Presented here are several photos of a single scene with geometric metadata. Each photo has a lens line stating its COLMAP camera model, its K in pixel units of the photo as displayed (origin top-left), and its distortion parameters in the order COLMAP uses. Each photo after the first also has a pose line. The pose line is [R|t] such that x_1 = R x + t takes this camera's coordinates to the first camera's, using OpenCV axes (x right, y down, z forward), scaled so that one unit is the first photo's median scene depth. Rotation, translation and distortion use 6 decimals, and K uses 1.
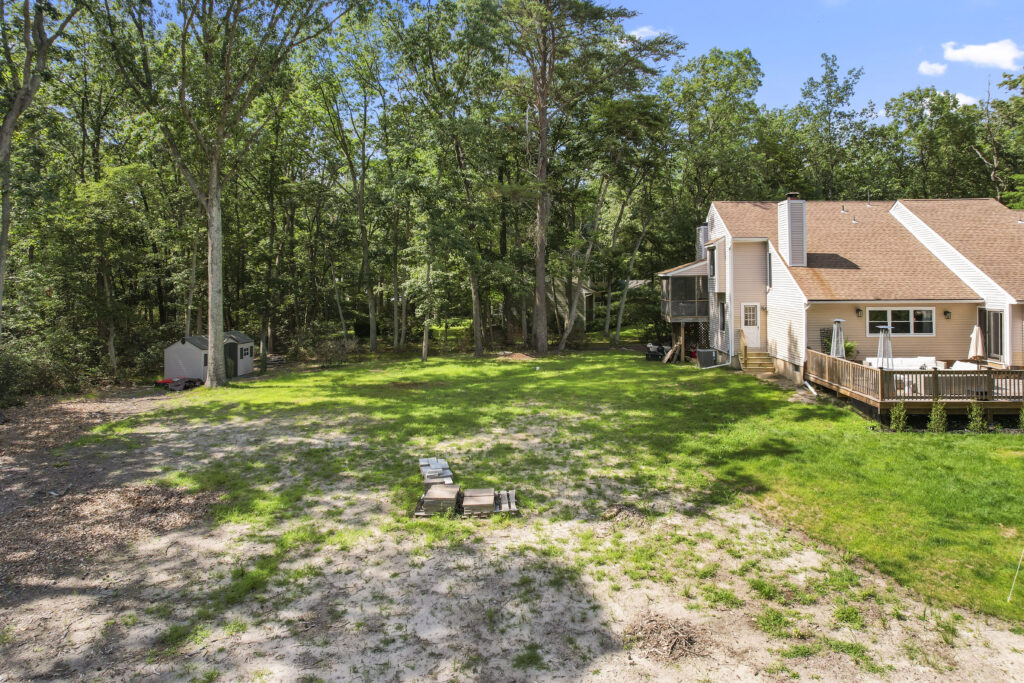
lens RADIAL K [[676.3, 0, 518.7], [0, 676.3, 273.3], [0, 0, 1]] dist [-0.007588, -0.001735]
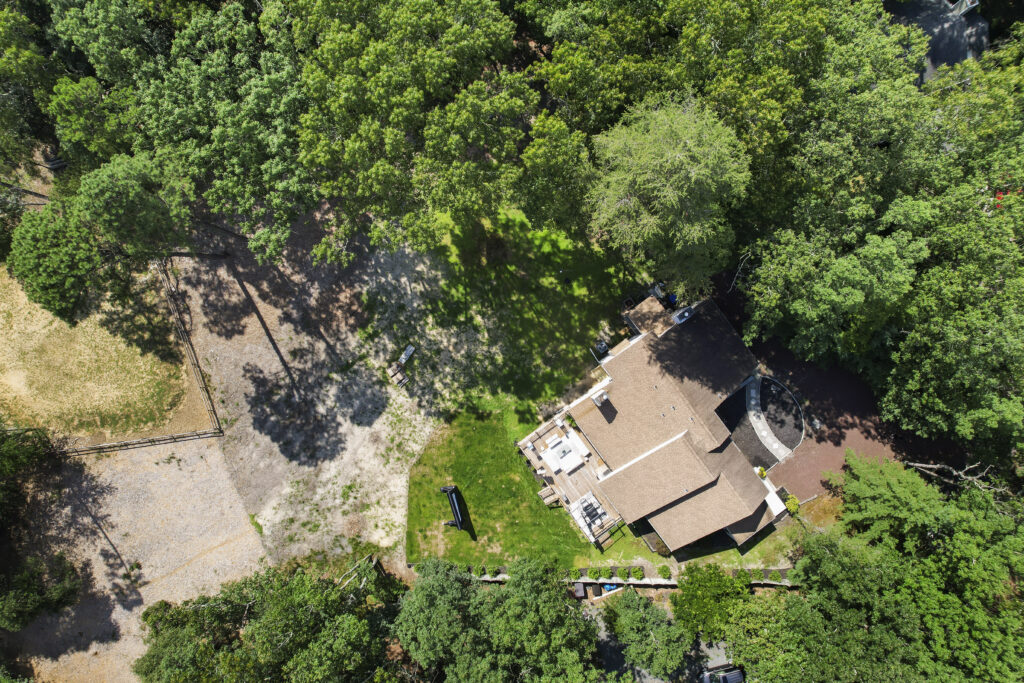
lens RADIAL K [[661.1, 0, 512.0], [0, 661.1, 341.5], [0, 0, 1]] dist [-0.081066, 0.076693]
pose [[0.623856, 0.780867, -0.032409, 0.170975], [0.010251, 0.033290, 0.999393, -1.829716], [0.781472, -0.623810, 0.012764, 0.807118]]
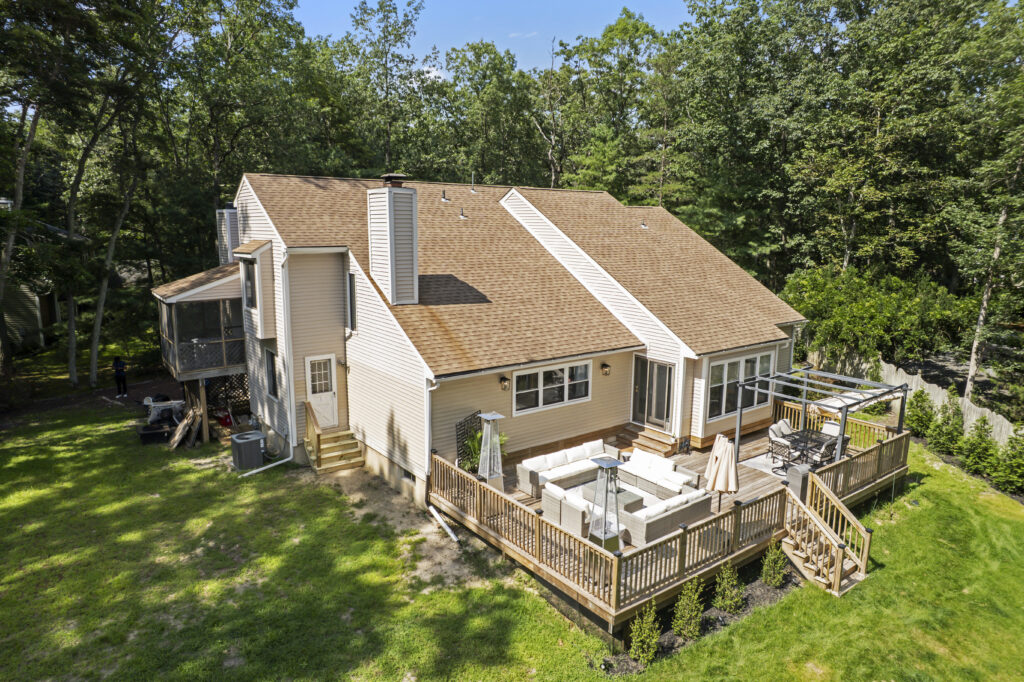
lens RADIAL K [[661.1, 0, 512.0], [0, 661.1, 341.0], [0, 0, 1]] dist [-0.081066, 0.076693]
pose [[0.776770, -0.100045, 0.621788, 0.117376], [-0.012673, 0.984619, 0.174256, -0.070839], [-0.629657, -0.143237, 0.763554, 0.457146]]
